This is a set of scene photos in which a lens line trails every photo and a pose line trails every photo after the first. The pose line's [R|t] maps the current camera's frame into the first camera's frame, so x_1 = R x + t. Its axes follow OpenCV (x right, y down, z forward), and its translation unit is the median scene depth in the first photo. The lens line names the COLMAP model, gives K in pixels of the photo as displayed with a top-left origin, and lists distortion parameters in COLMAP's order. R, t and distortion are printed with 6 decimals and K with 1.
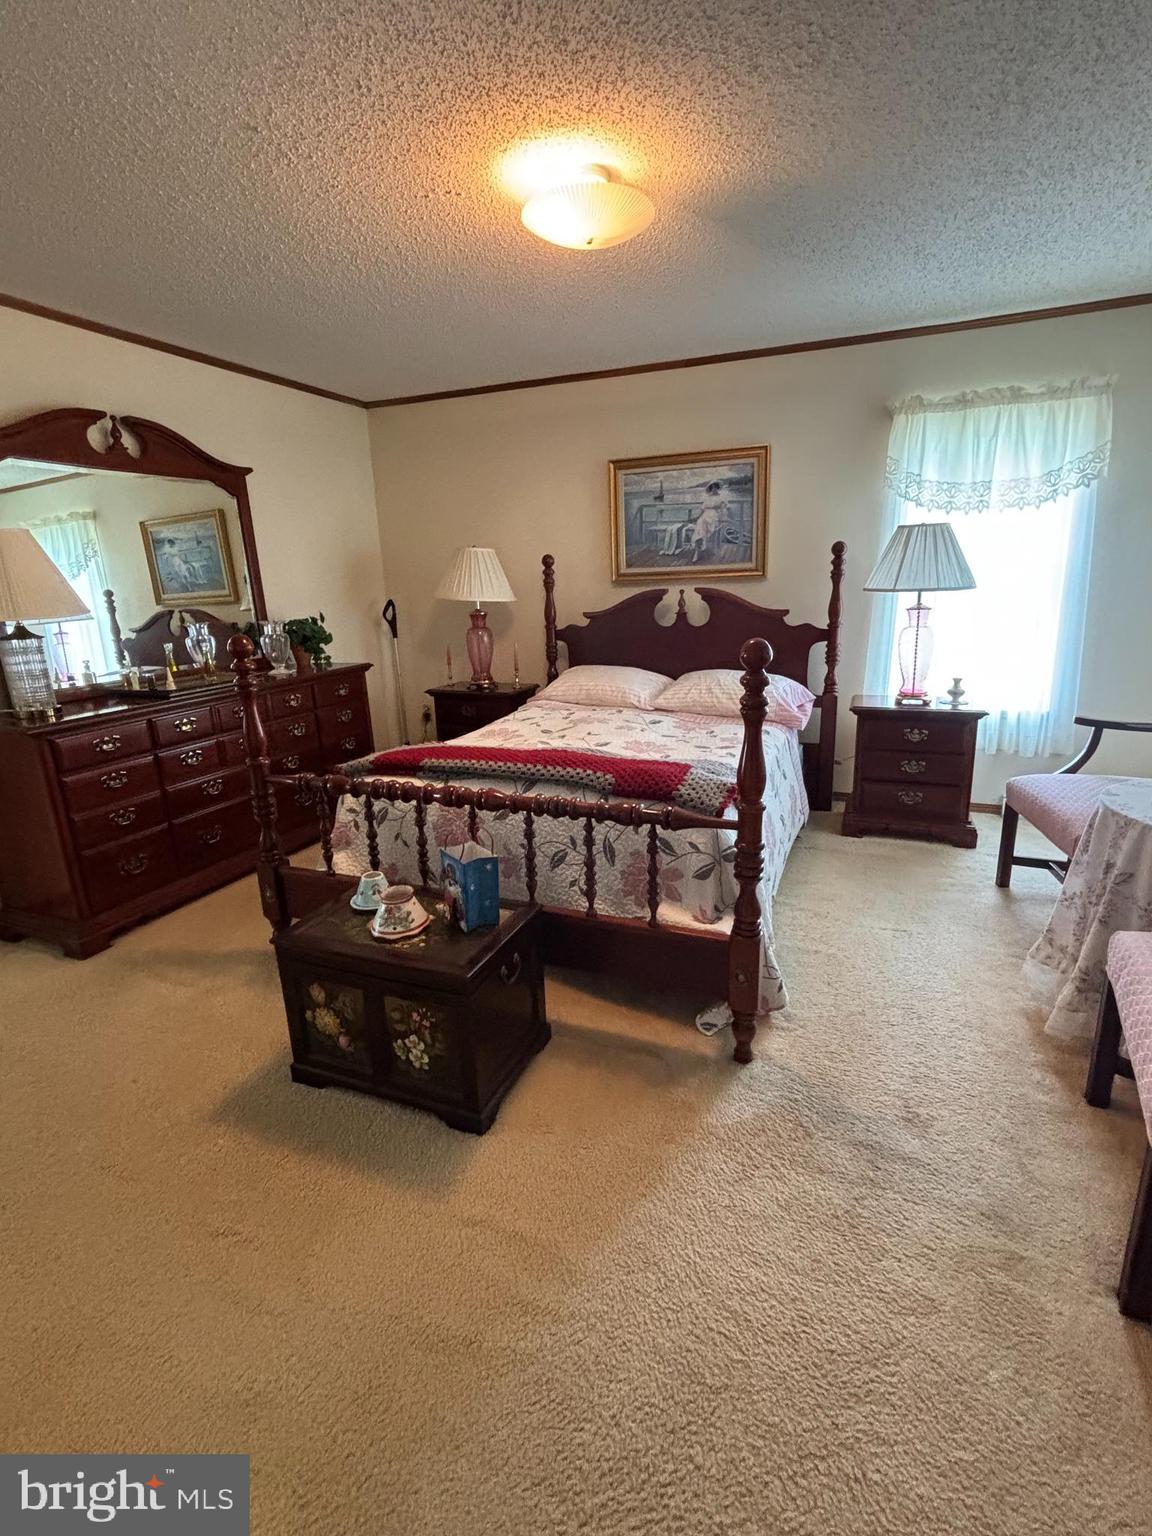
lens RADIAL K [[721.4, 0, 577.0], [0, 721.4, 768.0], [0, 0, 1]] dist [-0.021008, -0.000792]
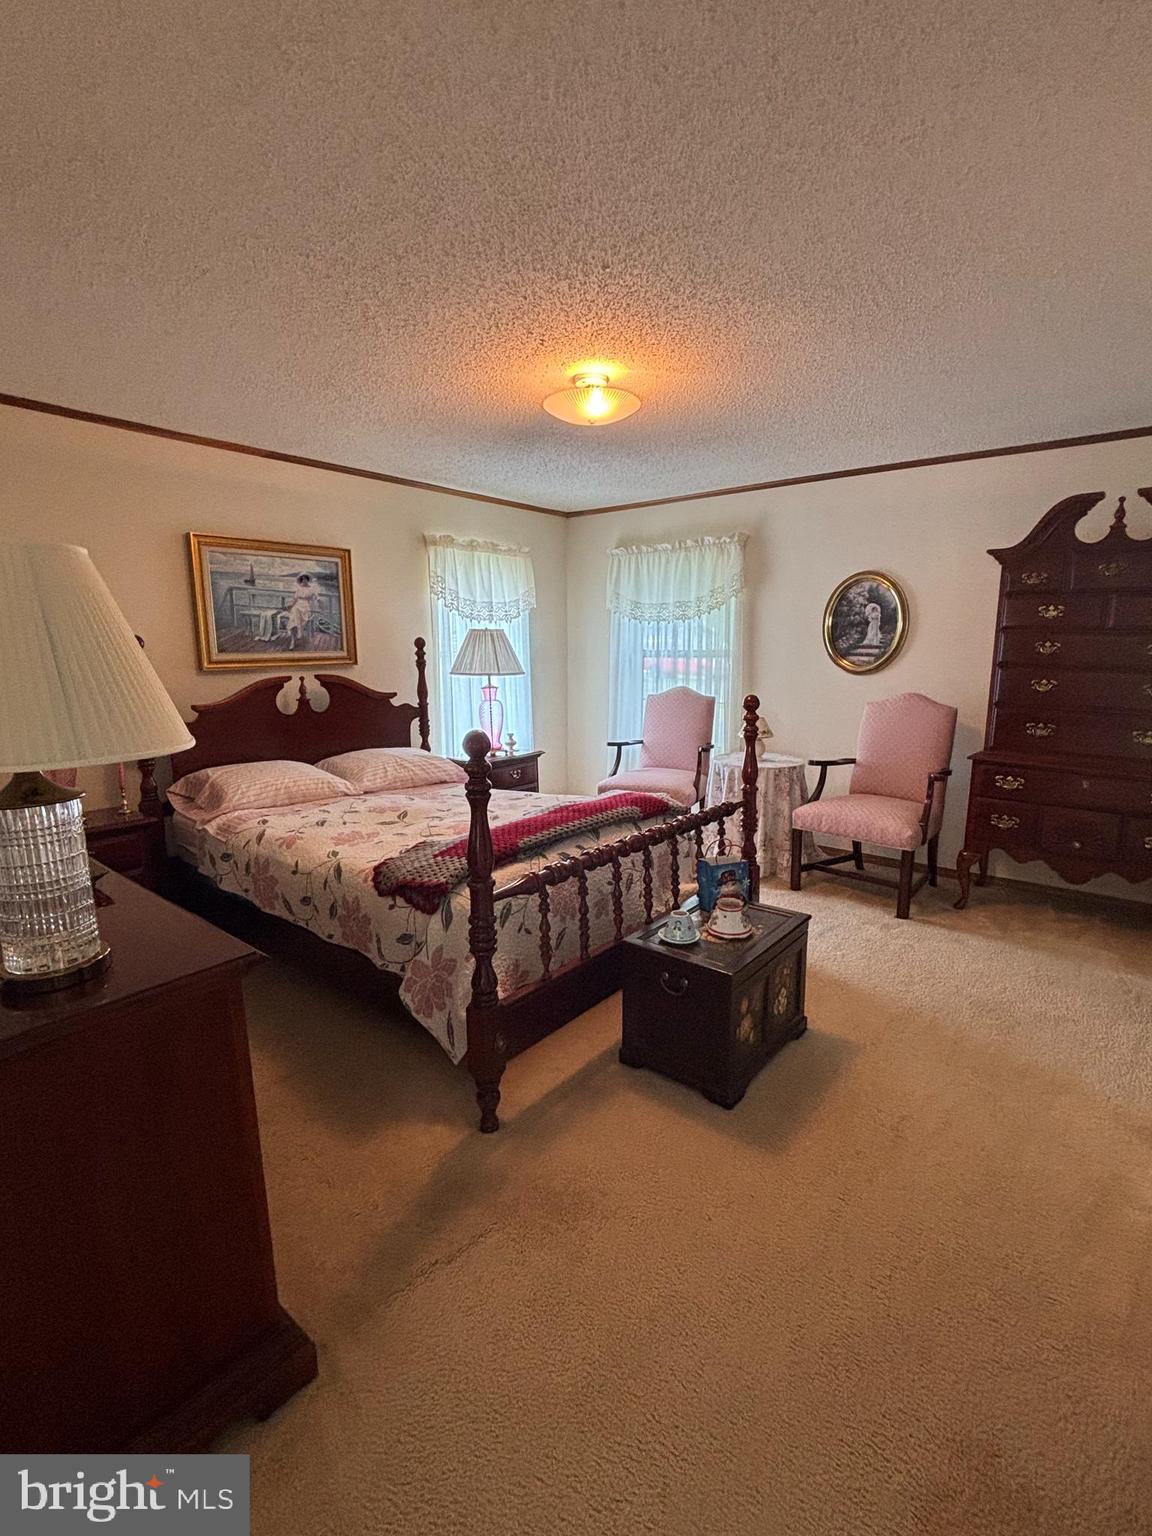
lens RADIAL K [[721.4, 0, 576.4], [0, 721.4, 770.3], [0, 0, 1]] dist [-0.021008, -0.000792]
pose [[0.289764, -0.128964, 0.948370, -0.700920], [0.239410, 0.969146, 0.058640, -0.091585], [-0.926671, 0.210057, 0.311699, 0.373333]]
